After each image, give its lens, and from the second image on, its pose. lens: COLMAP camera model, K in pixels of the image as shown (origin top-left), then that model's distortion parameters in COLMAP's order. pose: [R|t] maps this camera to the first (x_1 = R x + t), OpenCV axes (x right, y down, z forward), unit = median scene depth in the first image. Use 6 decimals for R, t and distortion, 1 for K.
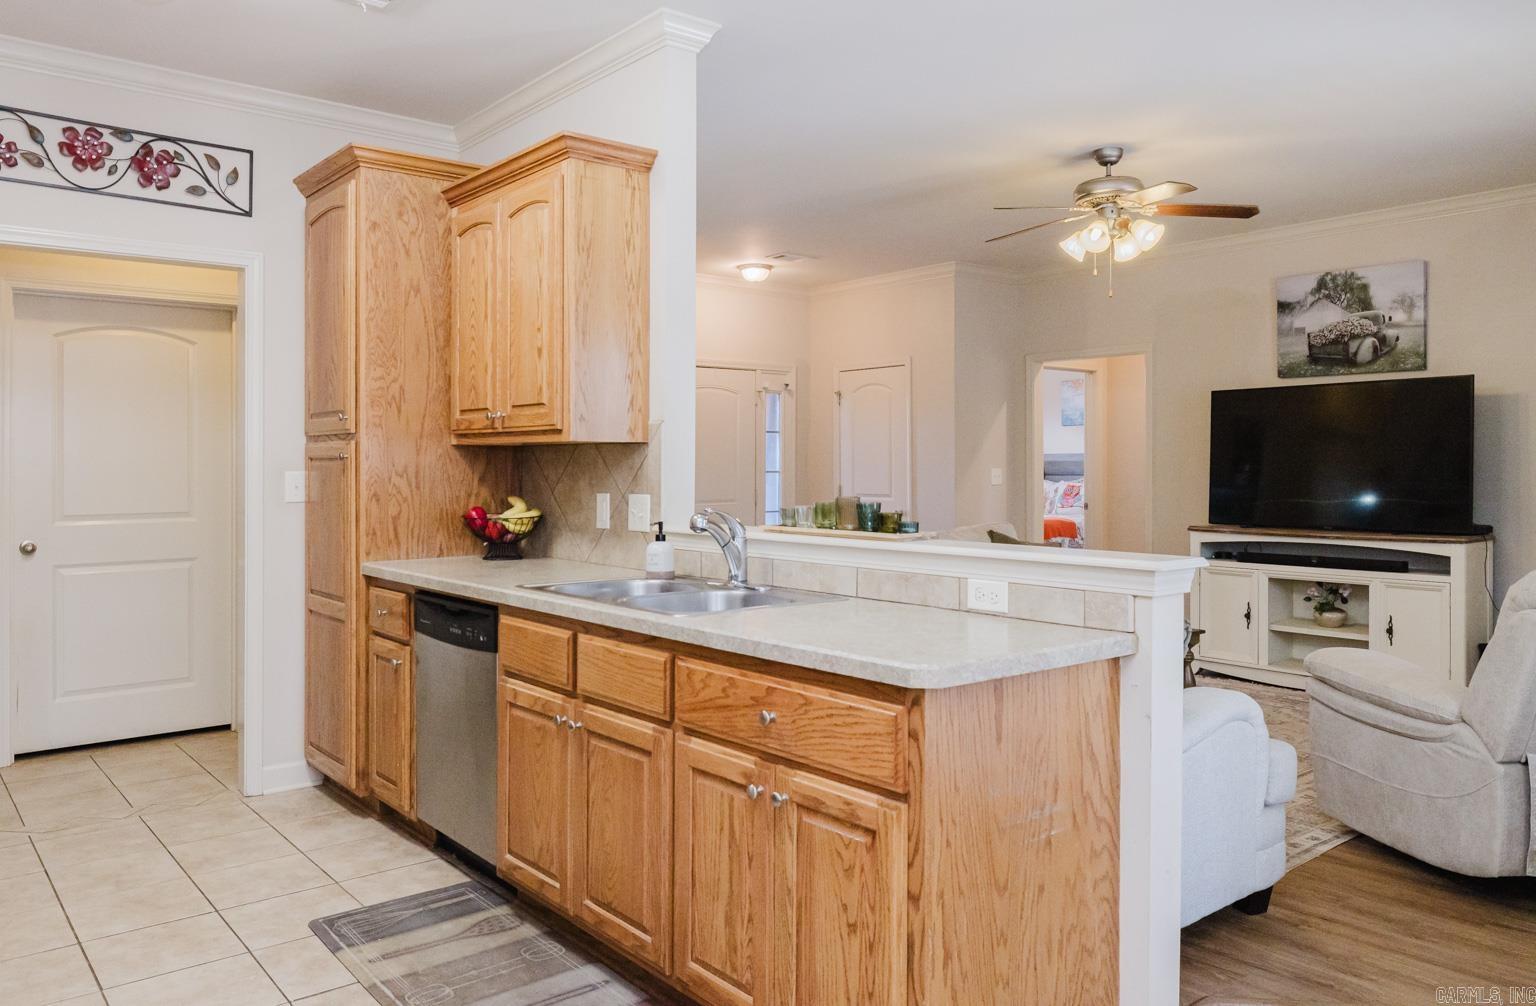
lens RADIAL K [[1098.1, 0, 750.4], [0, 1098.1, 484.9], [0, 0, 1]] dist [0.000463, 0.002329]
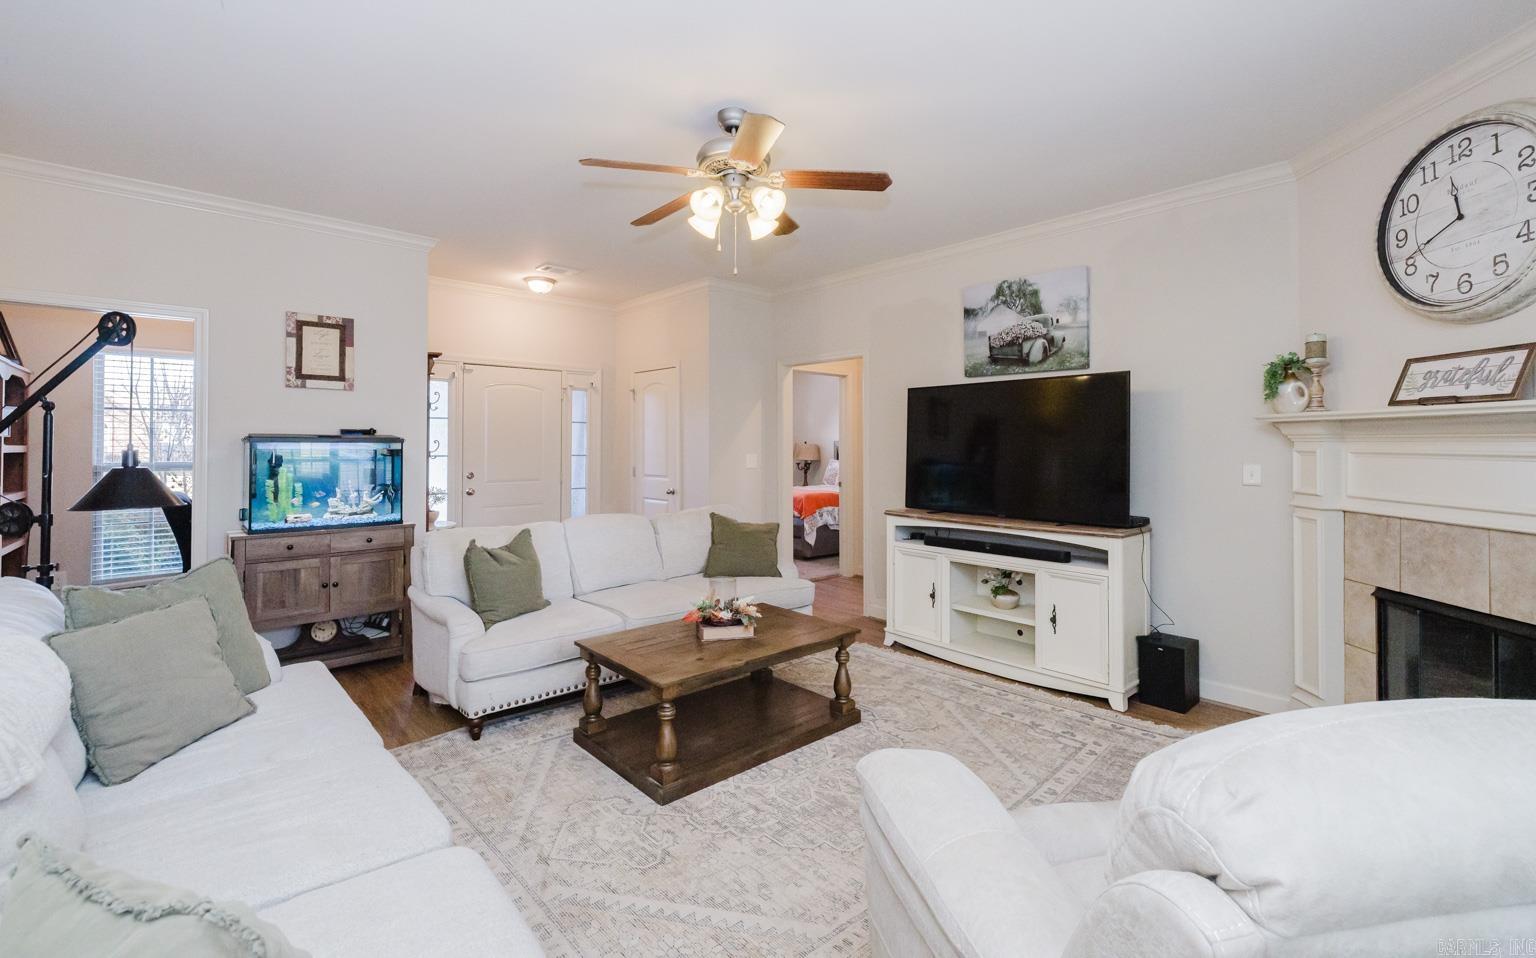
lens RADIAL K [[667.7, 0, 763.1], [0, 667.7, 442.1], [0, 0, 1]] dist [-0.000454, -0.000006]
pose [[0.998596, 0.007632, 0.052418, 0.275794], [-0.006552, 0.999763, -0.020749, -0.018613], [-0.052564, 0.020376, 0.998410, 0.385704]]
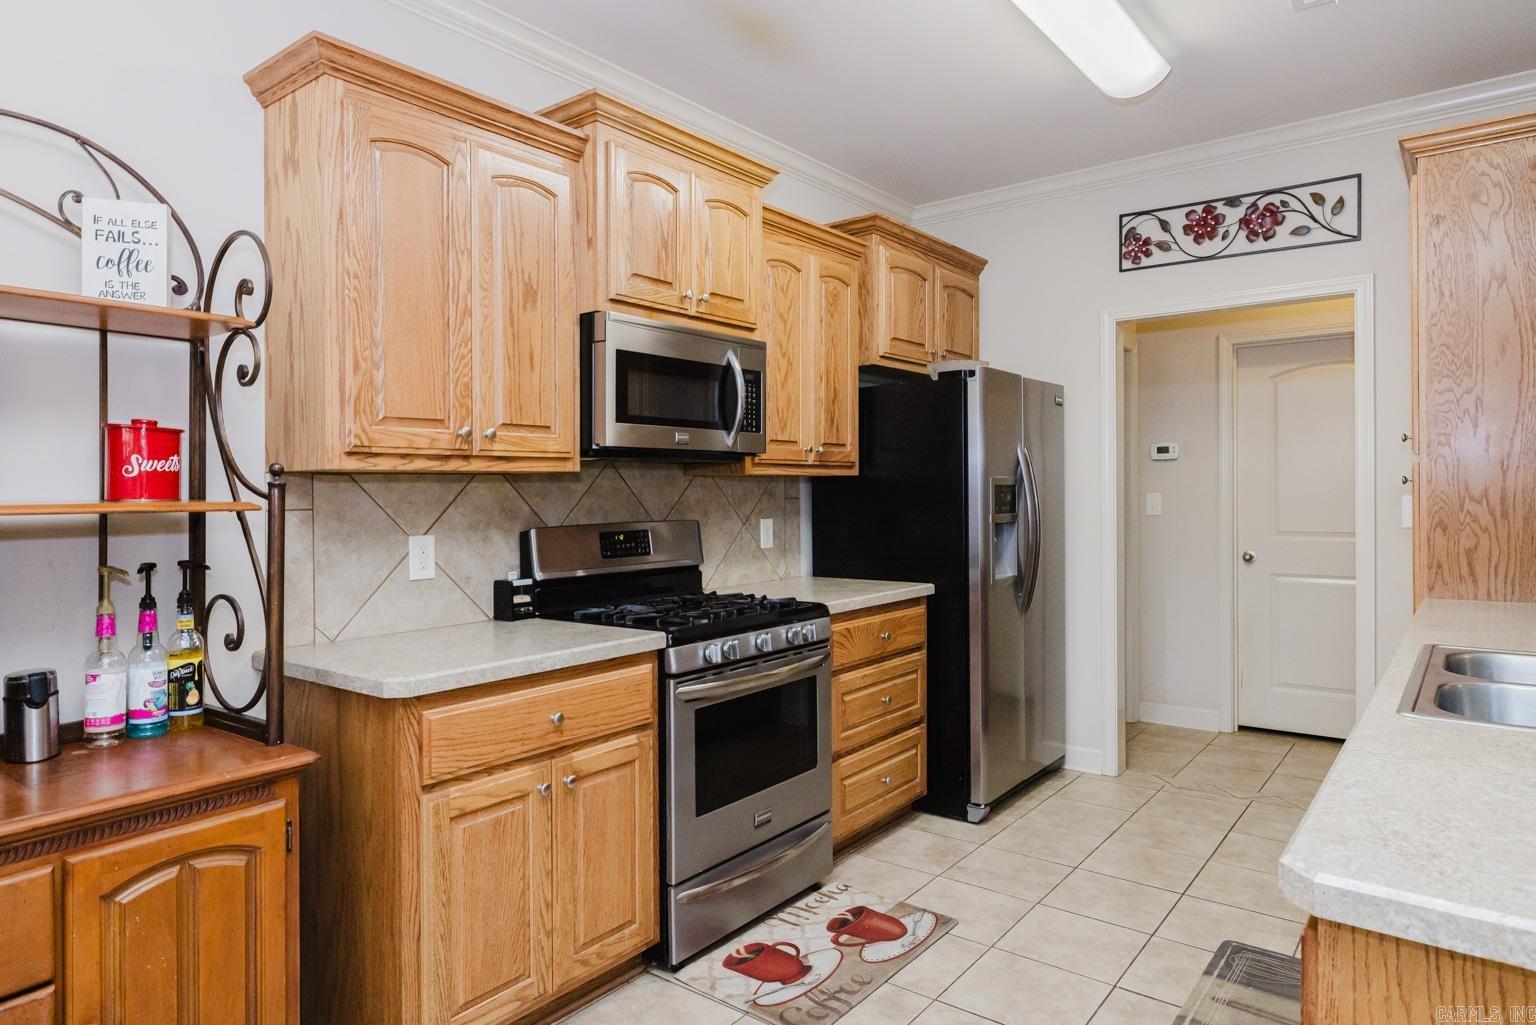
lens RADIAL K [[936.4, 0, 759.5], [0, 936.4, 498.9], [0, 0, 1]] dist [-0.003068, -0.000377]
pose [[0.220269, 0.008448, -0.975403, 0.179365], [-0.006363, 0.999954, 0.007224, -0.008261], [0.975418, 0.004615, 0.220313, 0.197926]]
